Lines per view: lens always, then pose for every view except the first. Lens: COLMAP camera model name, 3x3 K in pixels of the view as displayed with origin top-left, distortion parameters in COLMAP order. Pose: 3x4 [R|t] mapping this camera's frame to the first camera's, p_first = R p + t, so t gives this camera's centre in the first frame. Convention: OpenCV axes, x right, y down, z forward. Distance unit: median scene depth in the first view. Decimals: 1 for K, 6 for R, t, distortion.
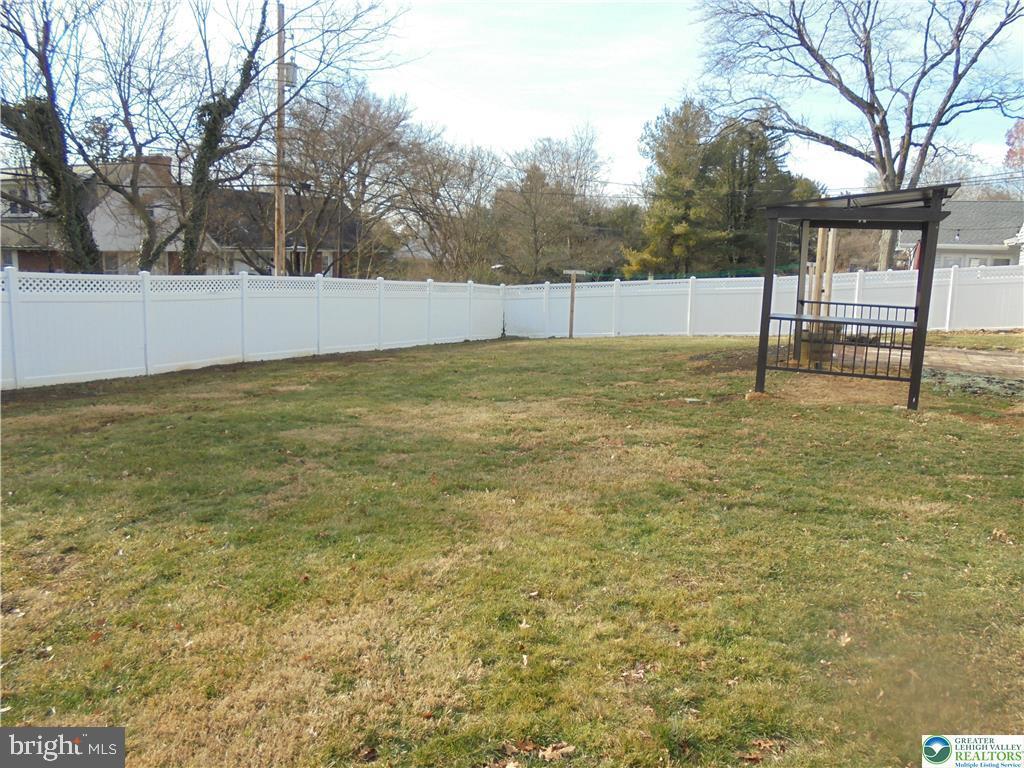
lens RADIAL K [[783.2, 0, 512.0], [0, 783.2, 384.0], [0, 0, 1]] dist [-0.103787, 0.091775]
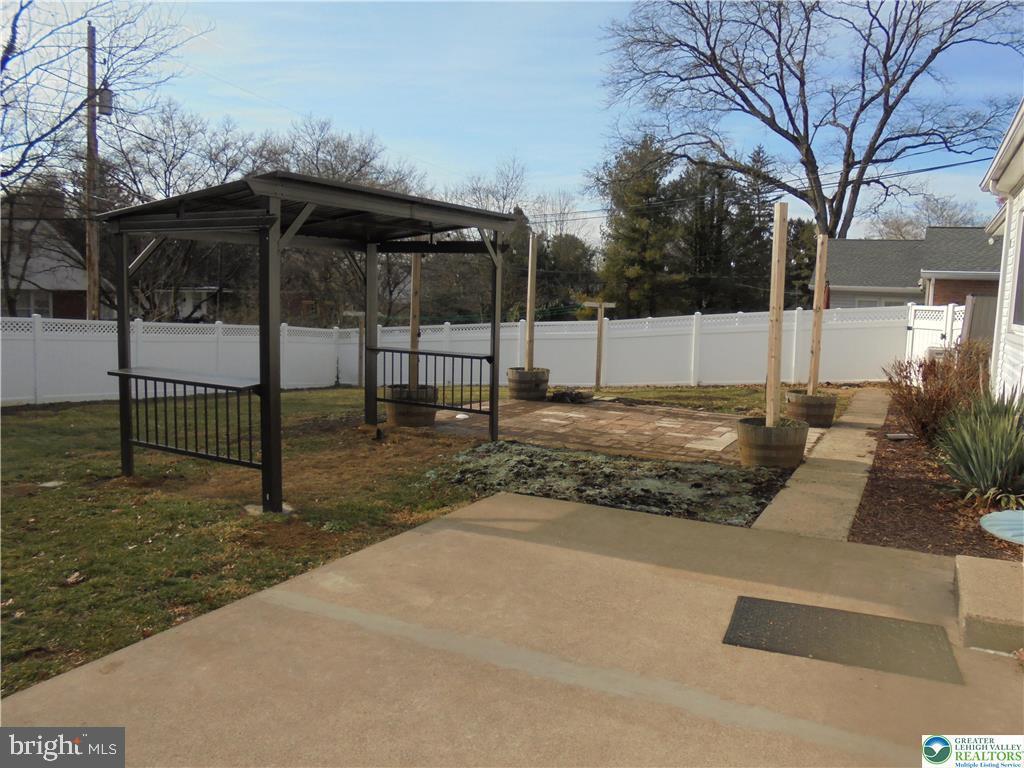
lens RADIAL K [[783.2, 0, 512.0], [0, 783.2, 384.0], [0, 0, 1]] dist [-0.103787, 0.091775]
pose [[0.999239, 0.011905, -0.037131, 0.146170], [-0.013966, 0.998346, -0.055776, -0.008736], [0.036406, 0.056252, 0.997753, 0.065005]]
